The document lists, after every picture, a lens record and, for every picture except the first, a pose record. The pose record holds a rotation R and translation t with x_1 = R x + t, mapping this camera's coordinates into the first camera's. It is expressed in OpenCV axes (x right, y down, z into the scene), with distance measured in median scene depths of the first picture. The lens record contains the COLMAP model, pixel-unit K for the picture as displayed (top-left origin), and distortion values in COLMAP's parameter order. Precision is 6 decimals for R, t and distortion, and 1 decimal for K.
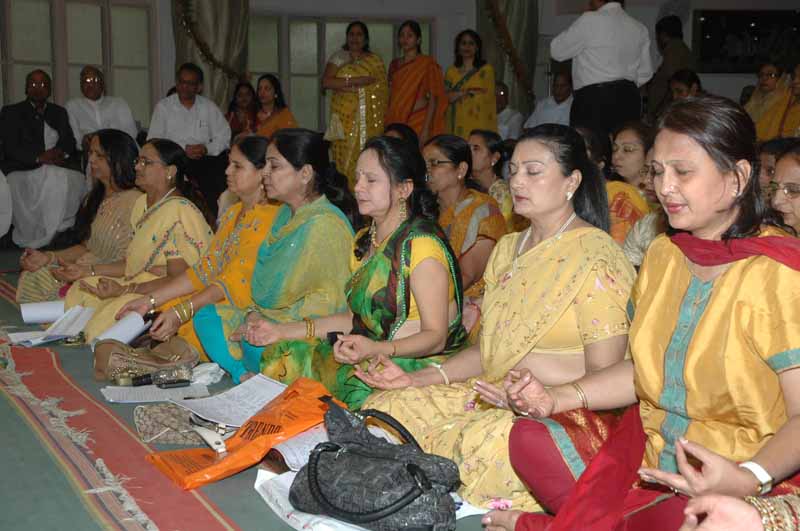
lens RADIAL K [[1166.5, 0, 400.0], [0, 1166.5, 265.5], [0, 0, 1]] dist [0.241614, -0.004600]
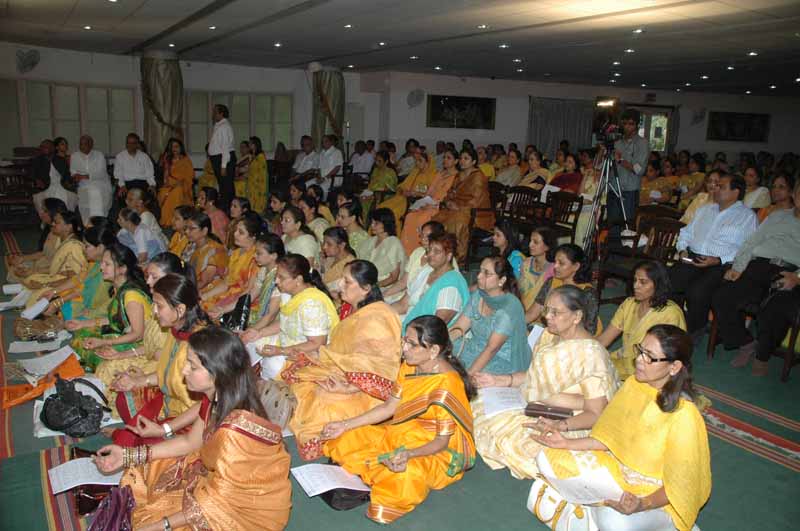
lens RADIAL K [[647.6, 0, 400.0], [0, 647.6, 265.5], [0, 0, 1]] dist [0.000489, 0.000243]
pose [[0.997631, 0.017289, 0.066587, 0.331536], [-0.025902, 0.991076, 0.130755, -0.183443], [-0.063732, -0.132170, 0.989176, -0.205882]]
